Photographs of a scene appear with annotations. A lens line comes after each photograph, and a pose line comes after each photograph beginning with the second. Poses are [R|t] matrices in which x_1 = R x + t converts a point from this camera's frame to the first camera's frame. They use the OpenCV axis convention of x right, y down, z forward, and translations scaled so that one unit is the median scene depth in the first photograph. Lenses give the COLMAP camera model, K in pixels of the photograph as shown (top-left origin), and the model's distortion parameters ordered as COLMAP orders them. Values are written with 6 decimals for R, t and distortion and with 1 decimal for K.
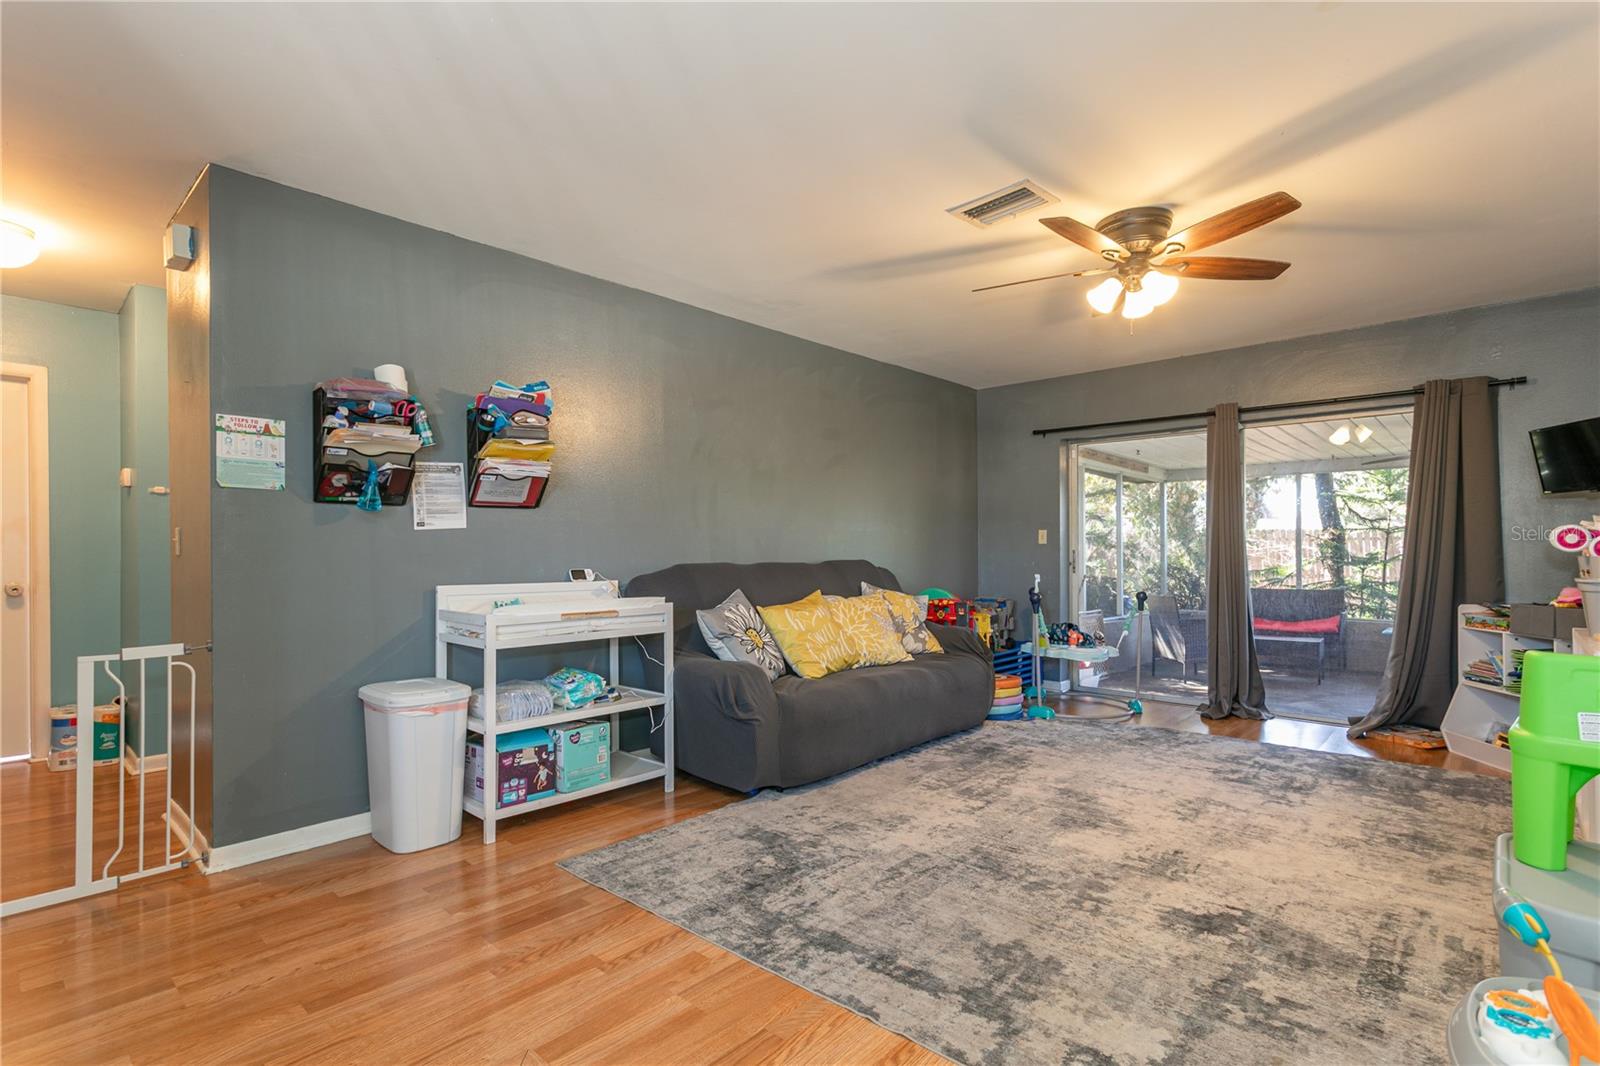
lens RADIAL K [[767.9, 0, 802.7], [0, 767.9, 550.1], [0, 0, 1]] dist [0.002306, 0.000829]
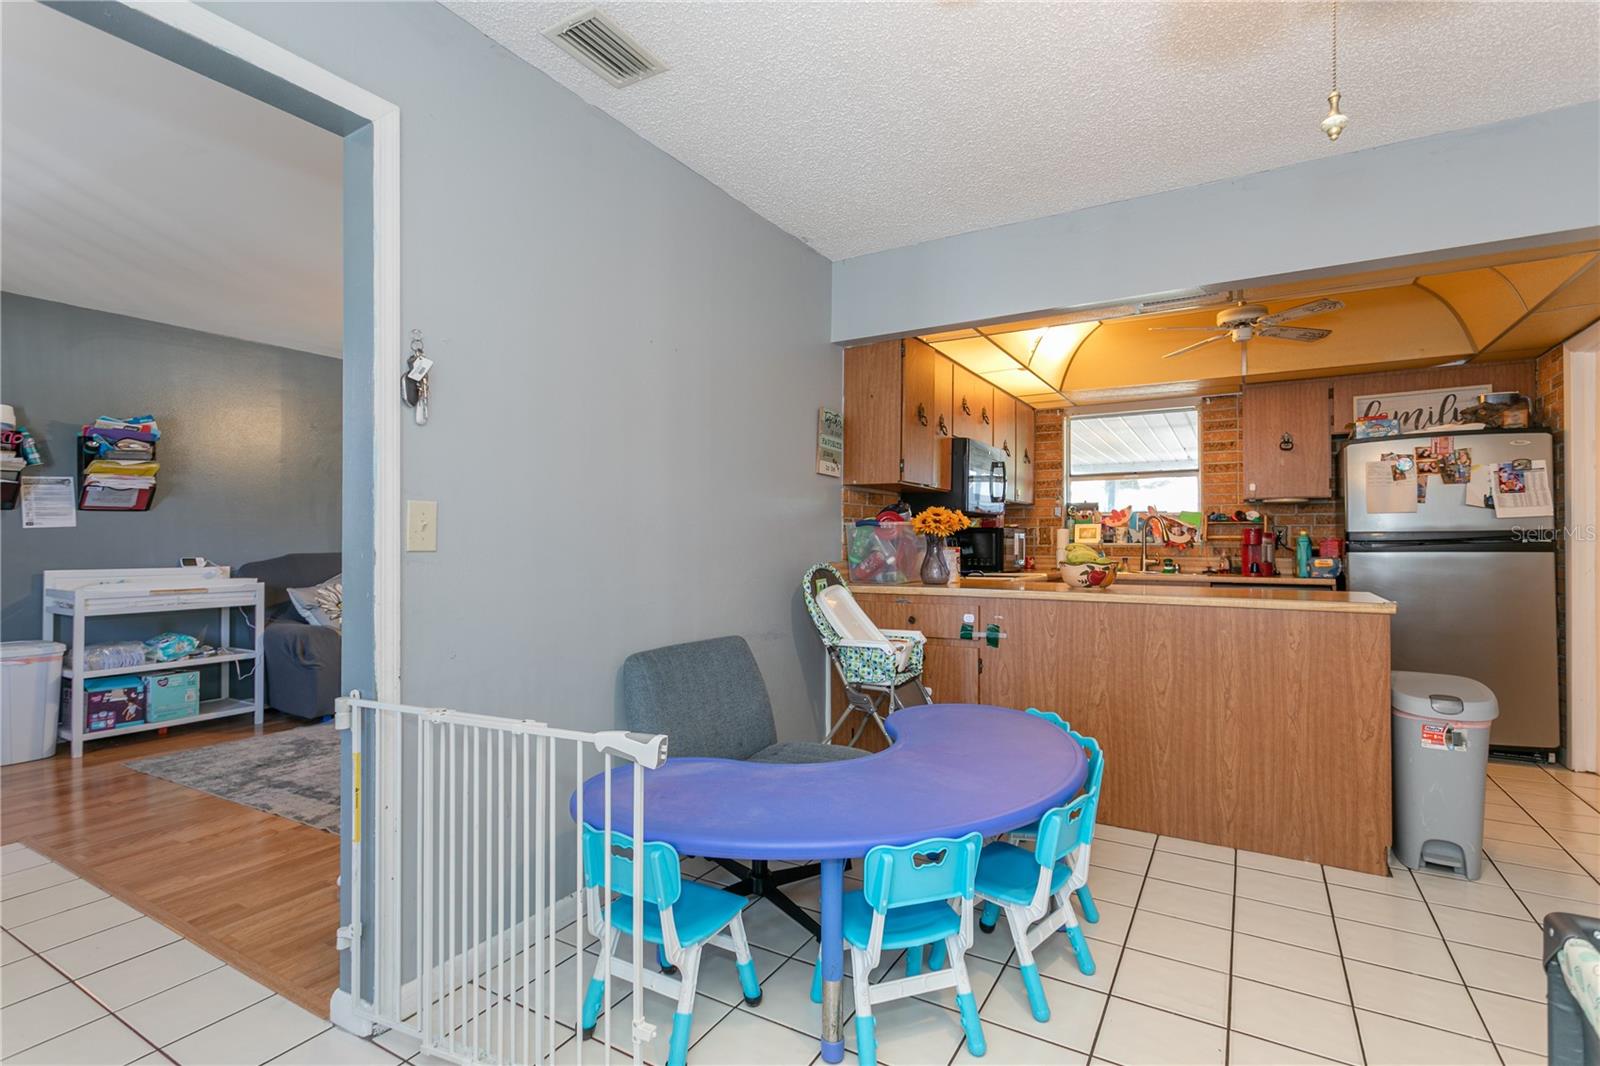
lens RADIAL K [[759.3, 0, 799.9], [0, 759.3, 530.1], [0, 0, 1]] dist [0.002388, -0.000018]
pose [[0.977601, 0.004646, 0.210414, 0.527201], [-0.002414, 0.999938, -0.010866, -0.012158], [-0.210452, 0.010115, 0.977552, -0.561264]]
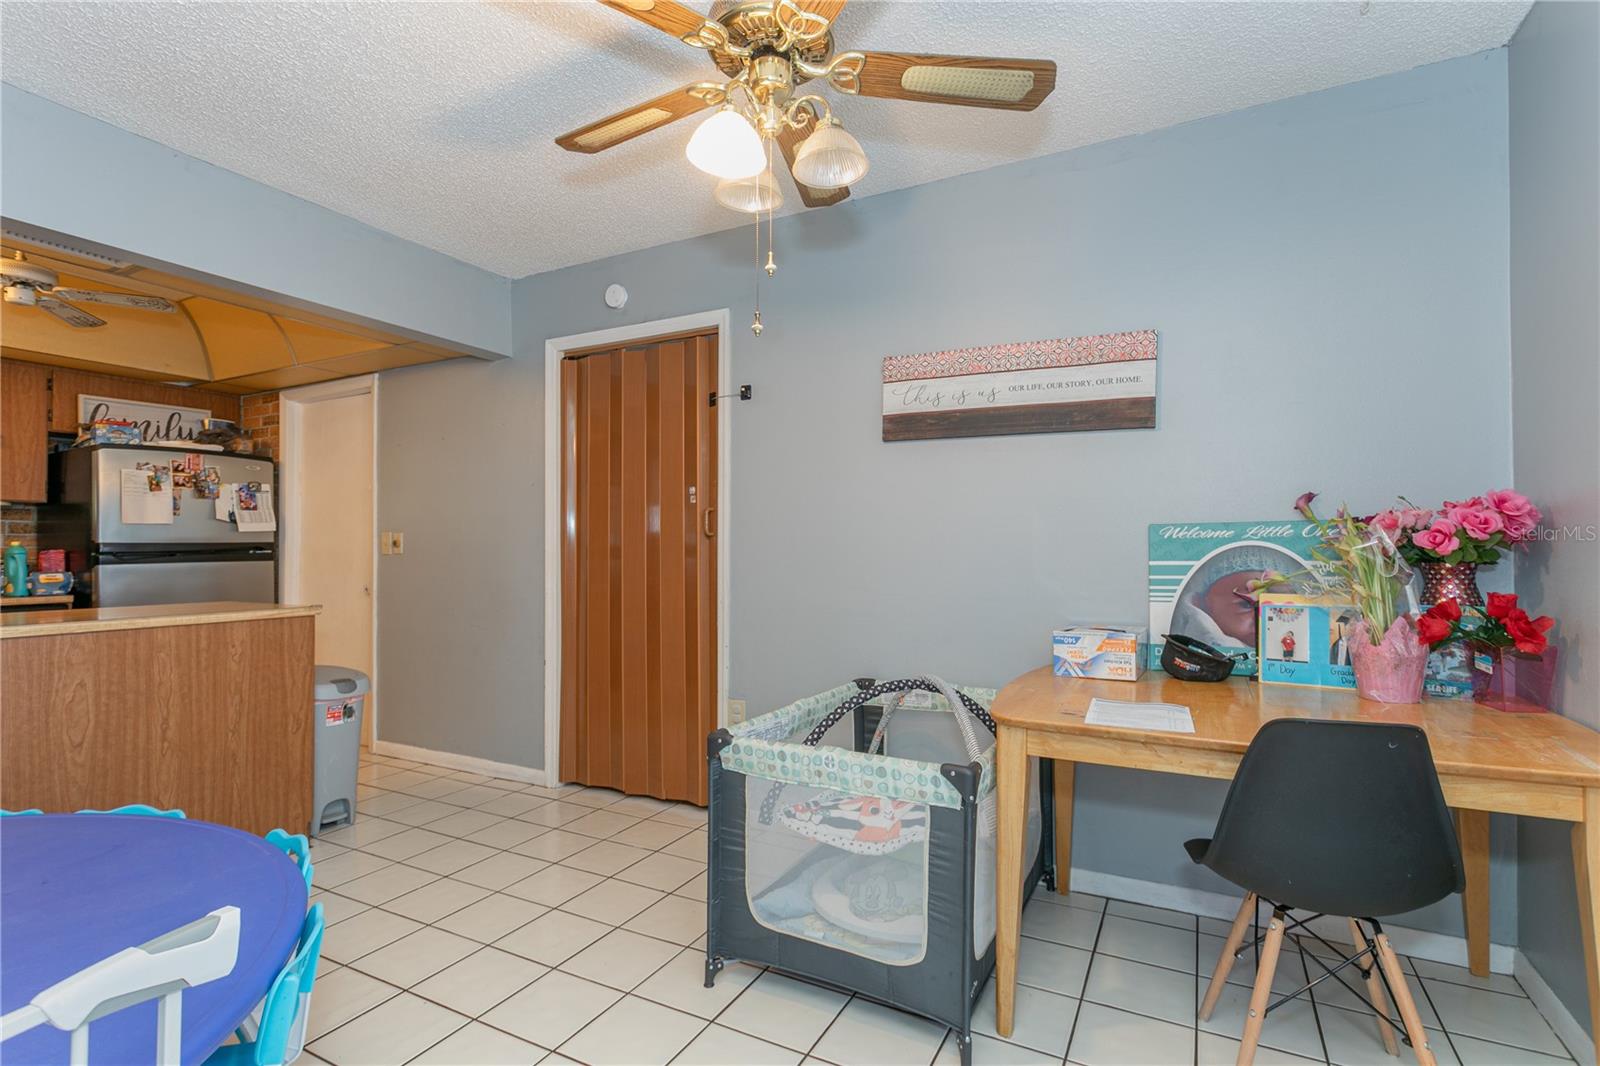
lens RADIAL K [[767.4, 0, 791.8], [0, 767.4, 537.7], [0, 0, 1]] dist [0.003441, 0.000620]
pose [[-0.256612, 0.017611, 0.966354, 0.256607], [0.002349, 0.999842, -0.017598, -0.009510], [-0.966512, -0.002246, -0.256613, -0.214914]]
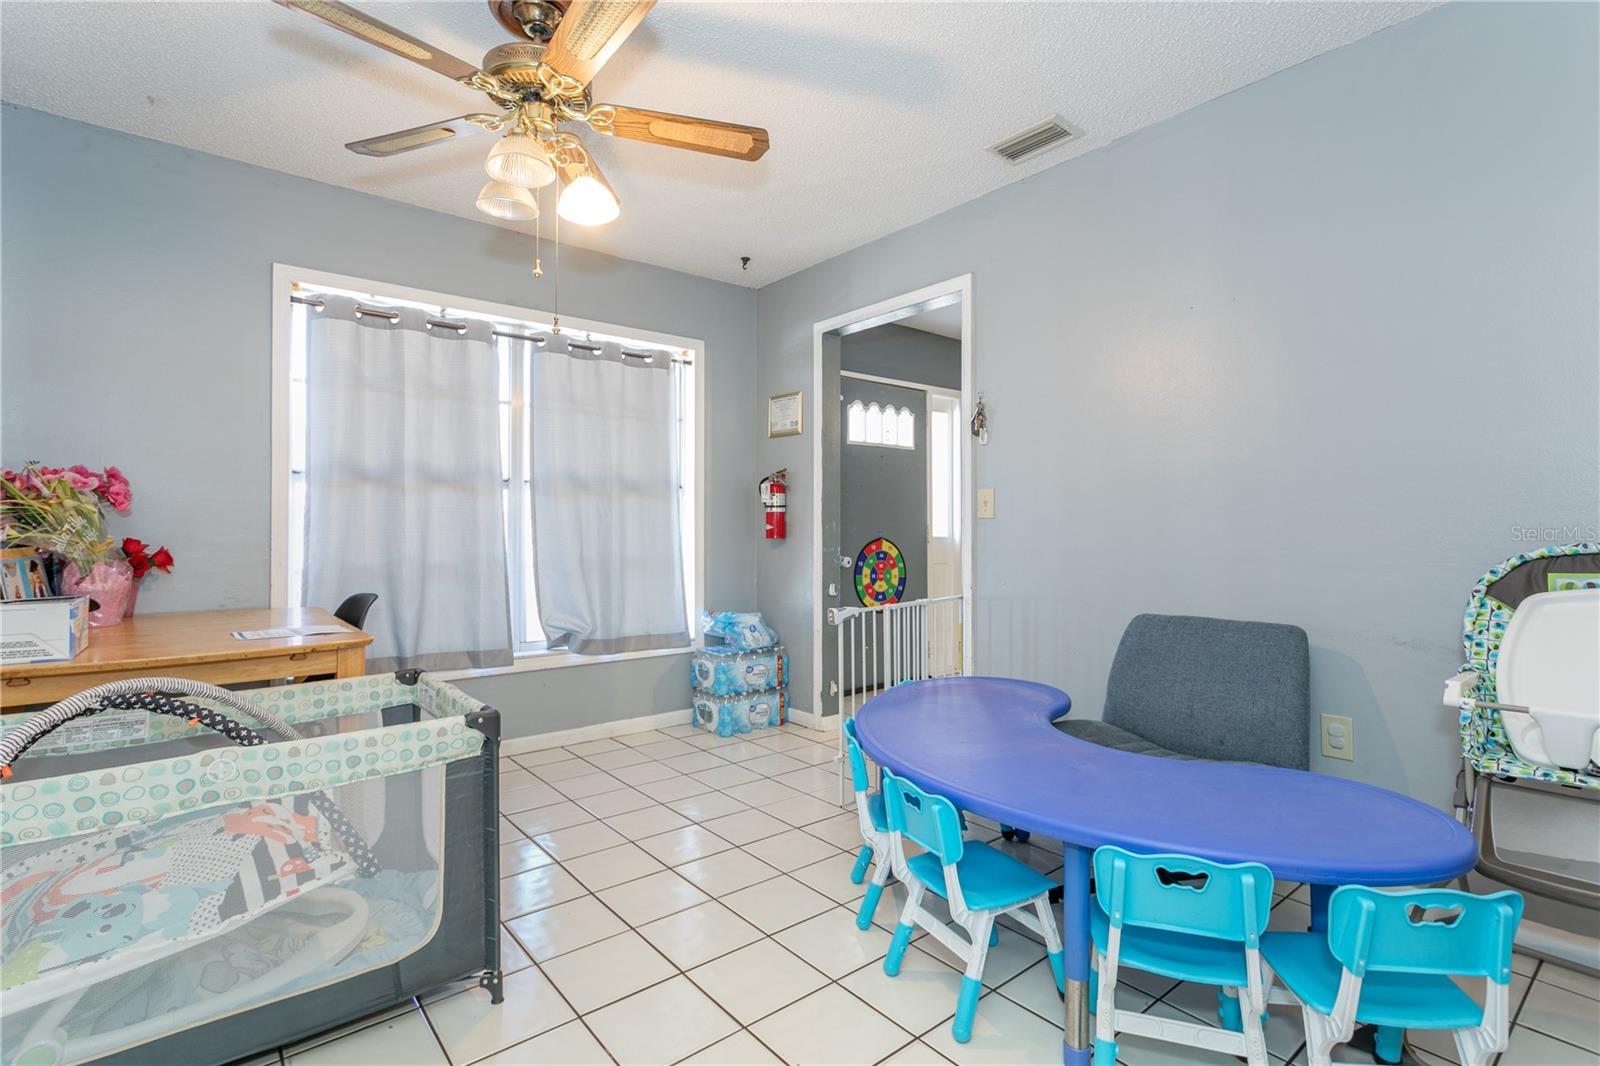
lens RADIAL K [[763.3, 0, 801.9], [0, 763.3, 526.9], [0, 0, 1]] dist [-0.001047, 0.000076]
pose [[-0.135395, 0.001500, -0.990791, 1.398386], [-0.000982, 0.999998, 0.001648, 0.008881], [0.990791, 0.001197, -0.135393, -0.038901]]
